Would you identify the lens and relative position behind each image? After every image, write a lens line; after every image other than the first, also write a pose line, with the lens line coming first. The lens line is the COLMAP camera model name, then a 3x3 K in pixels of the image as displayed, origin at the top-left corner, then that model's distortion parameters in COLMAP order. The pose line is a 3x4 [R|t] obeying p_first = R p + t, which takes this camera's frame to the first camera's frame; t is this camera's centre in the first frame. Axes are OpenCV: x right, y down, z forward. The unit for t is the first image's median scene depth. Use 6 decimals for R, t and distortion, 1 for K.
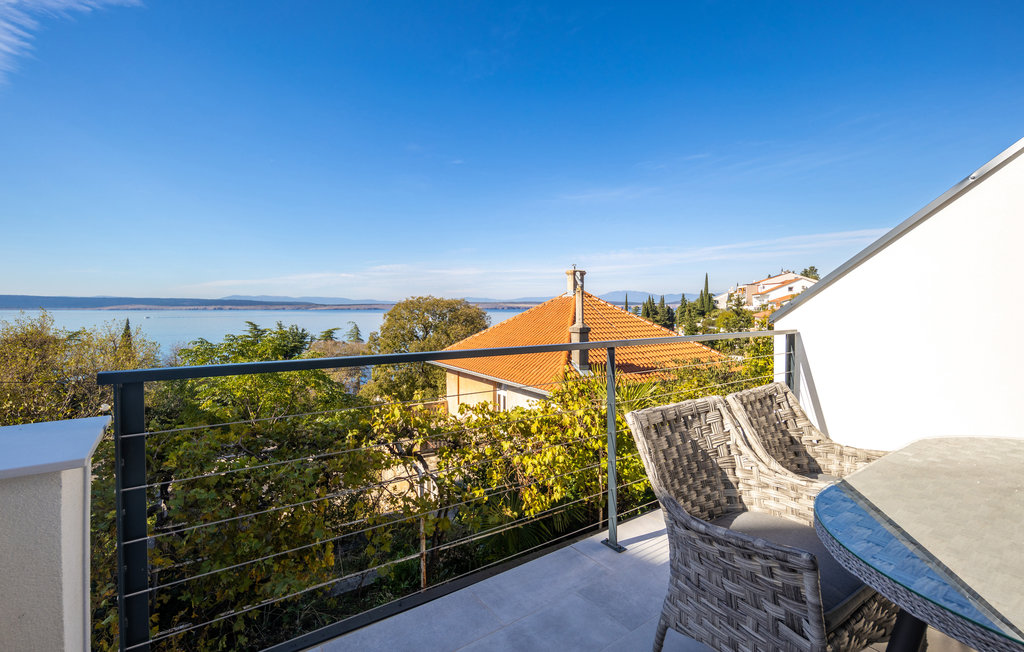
lens RADIAL K [[460.8, 0, 506.7], [0, 460.8, 325.7], [0, 0, 1]] dist [0.000167, -0.000082]
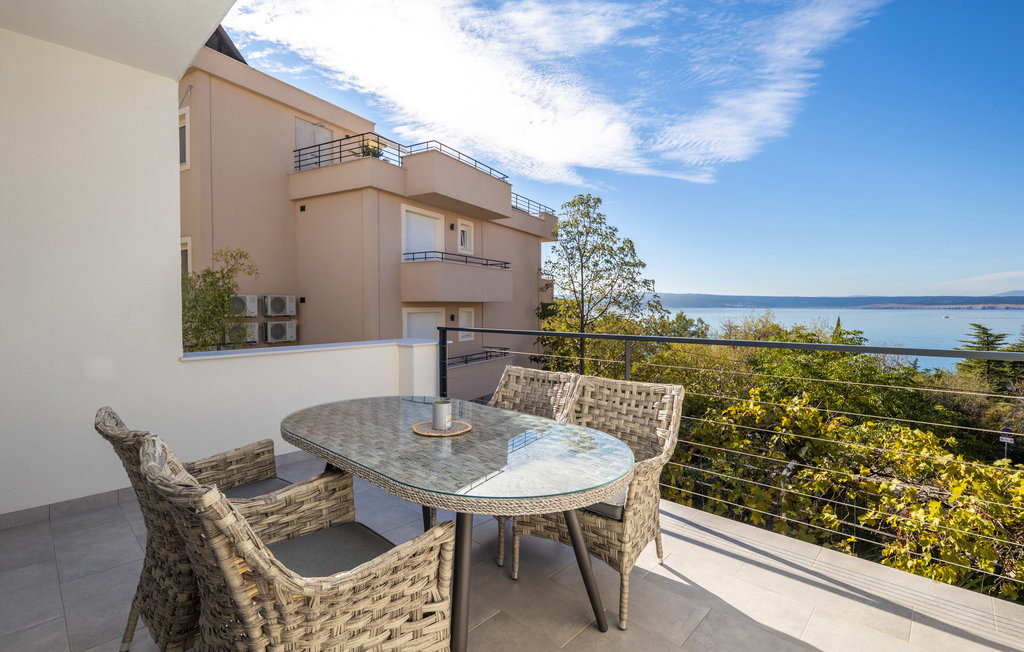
lens RADIAL K [[460.8, 0, 506.7], [0, 460.8, 325.7], [0, 0, 1]] dist [0.000167, -0.000082]
pose [[0.202084, 0.040512, -0.978530, 0.634374], [-0.038282, 0.998707, 0.033442, -0.009681], [0.978620, 0.030702, 0.203373, 0.192334]]
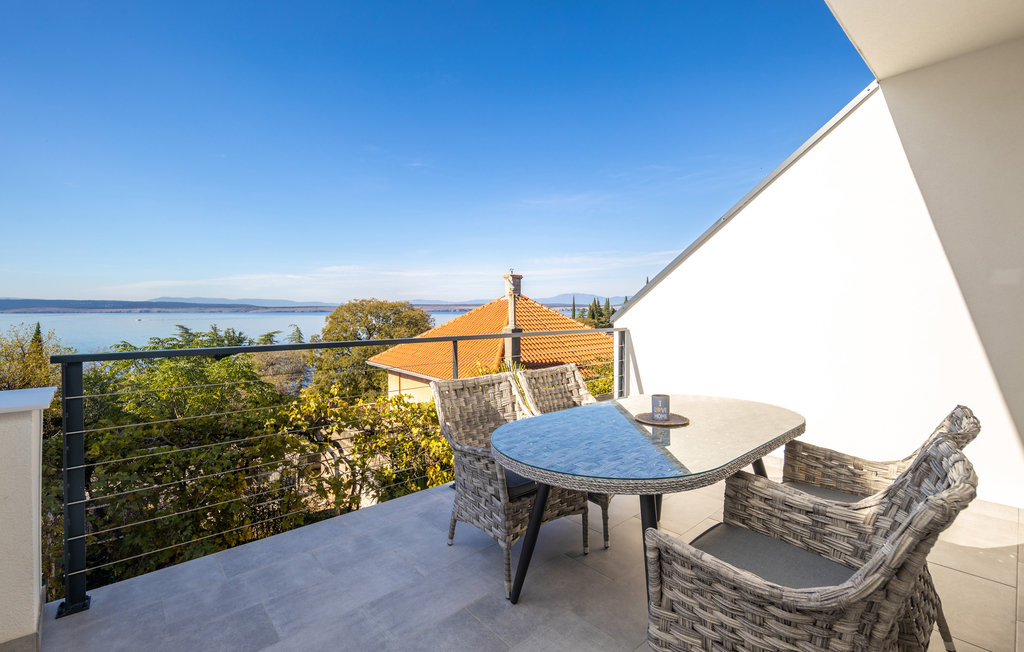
lens RADIAL K [[458.0, 0, 514.2], [0, 458.0, 320.6], [0, 0, 1]] dist [-0.000772, -0.000676]
pose [[0.992796, -0.004401, 0.119737, 0.109098], [0.006247, 0.999867, -0.015047, 0.004091], [-0.119655, 0.015686, 0.992692, -0.164072]]
